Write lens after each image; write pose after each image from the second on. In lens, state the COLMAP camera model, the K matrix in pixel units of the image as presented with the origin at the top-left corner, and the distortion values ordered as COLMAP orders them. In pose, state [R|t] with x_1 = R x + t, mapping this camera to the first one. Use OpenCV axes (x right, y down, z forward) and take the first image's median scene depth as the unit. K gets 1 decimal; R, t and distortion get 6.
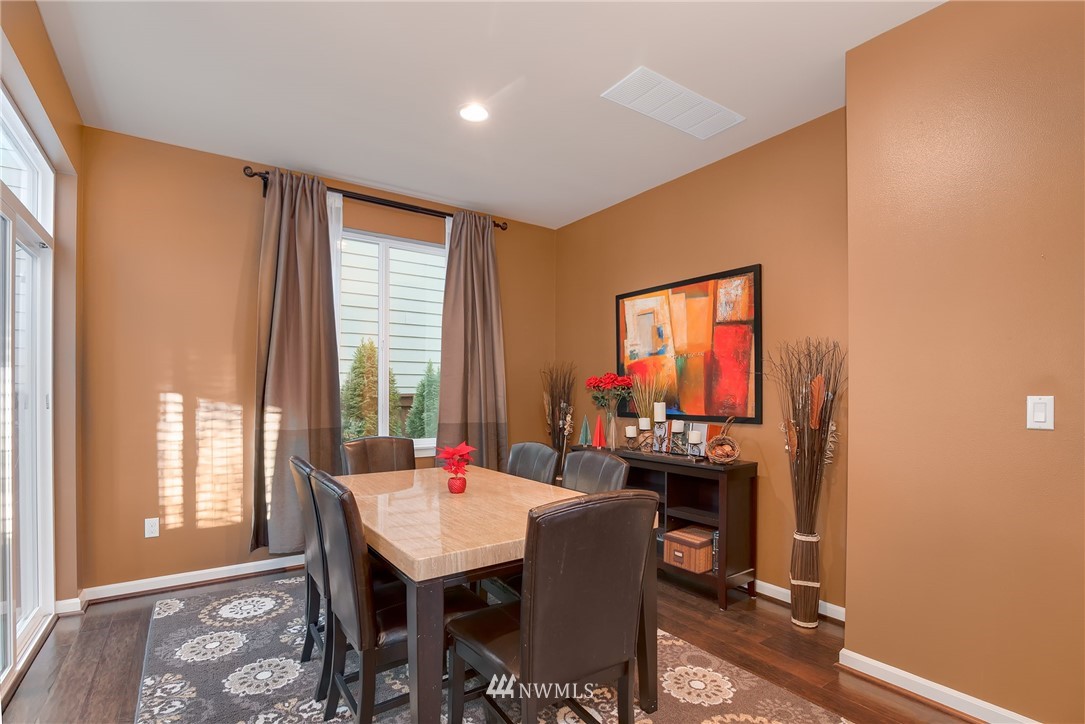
lens RADIAL K [[507.0, 0, 548.5], [0, 507.0, 386.2], [0, 0, 1]] dist [-0.032903, 0.004856]
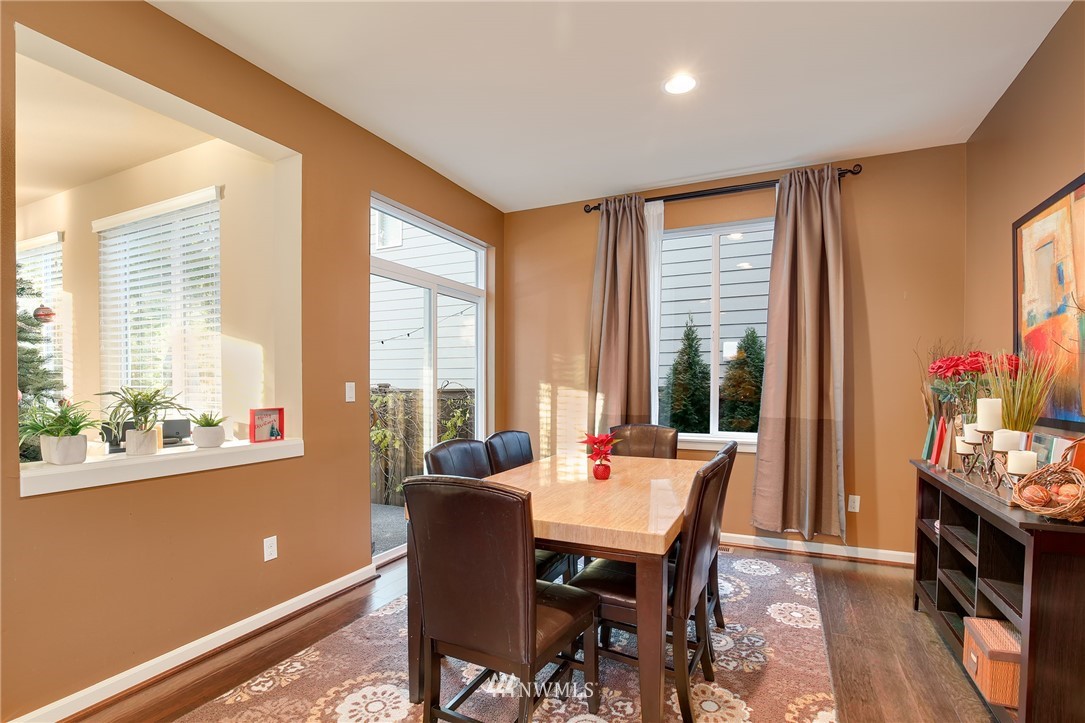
lens RADIAL K [[507.0, 0, 546.3], [0, 507.0, 390.3], [0, 0, 1]] dist [-0.032903, 0.004856]
pose [[0.501523, 0.007139, -0.865115, 0.407020], [0.012435, 0.999803, 0.015459, 0.006488], [0.865055, -0.018511, 0.501335, 0.235692]]
